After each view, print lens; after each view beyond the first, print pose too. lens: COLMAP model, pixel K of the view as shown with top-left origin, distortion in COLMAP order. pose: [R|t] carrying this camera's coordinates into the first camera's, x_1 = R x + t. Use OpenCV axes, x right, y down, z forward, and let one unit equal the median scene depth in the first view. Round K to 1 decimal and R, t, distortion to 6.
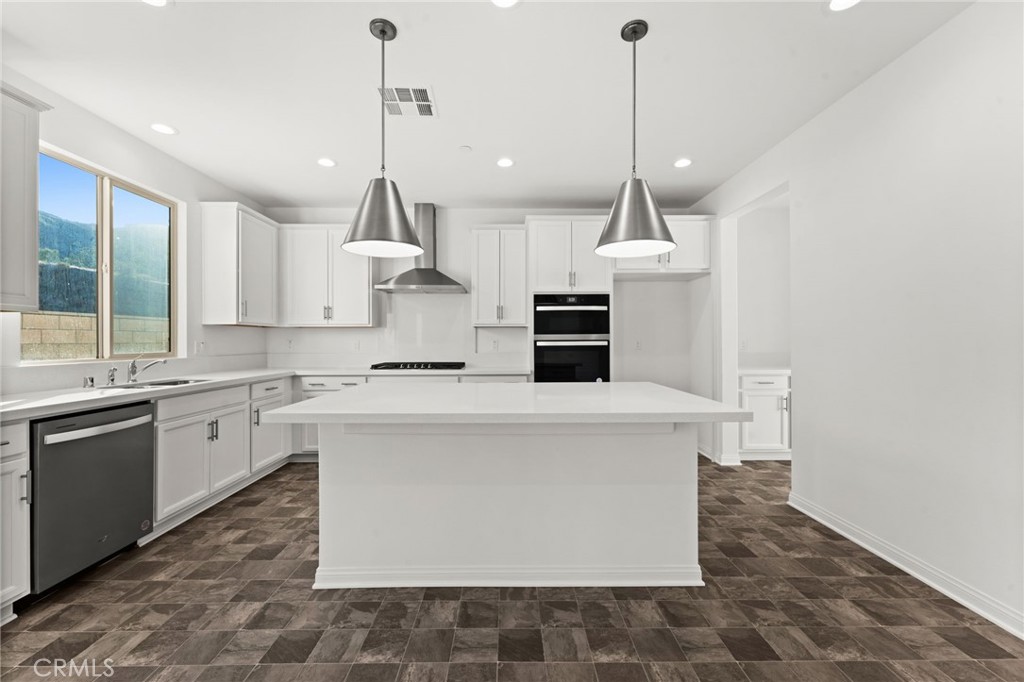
lens RADIAL K [[410.3, 0, 510.2], [0, 410.3, 338.5], [0, 0, 1]] dist [0.001590, -0.000008]
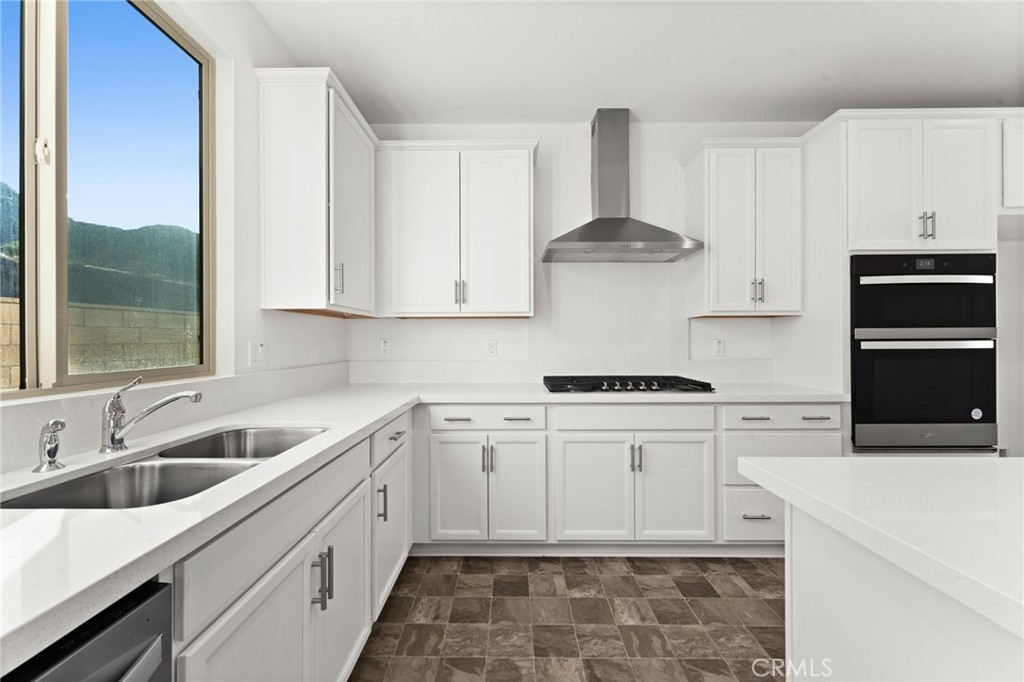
lens RADIAL K [[406.1, 0, 504.6], [0, 406.1, 338.2], [0, 0, 1]] dist [0.001224, 0.000022]
pose [[0.999738, -0.001254, -0.022862, -0.393968], [0.001284, 0.999998, 0.001278, 0.001905], [0.022860, -0.001307, 0.999738, 0.453784]]
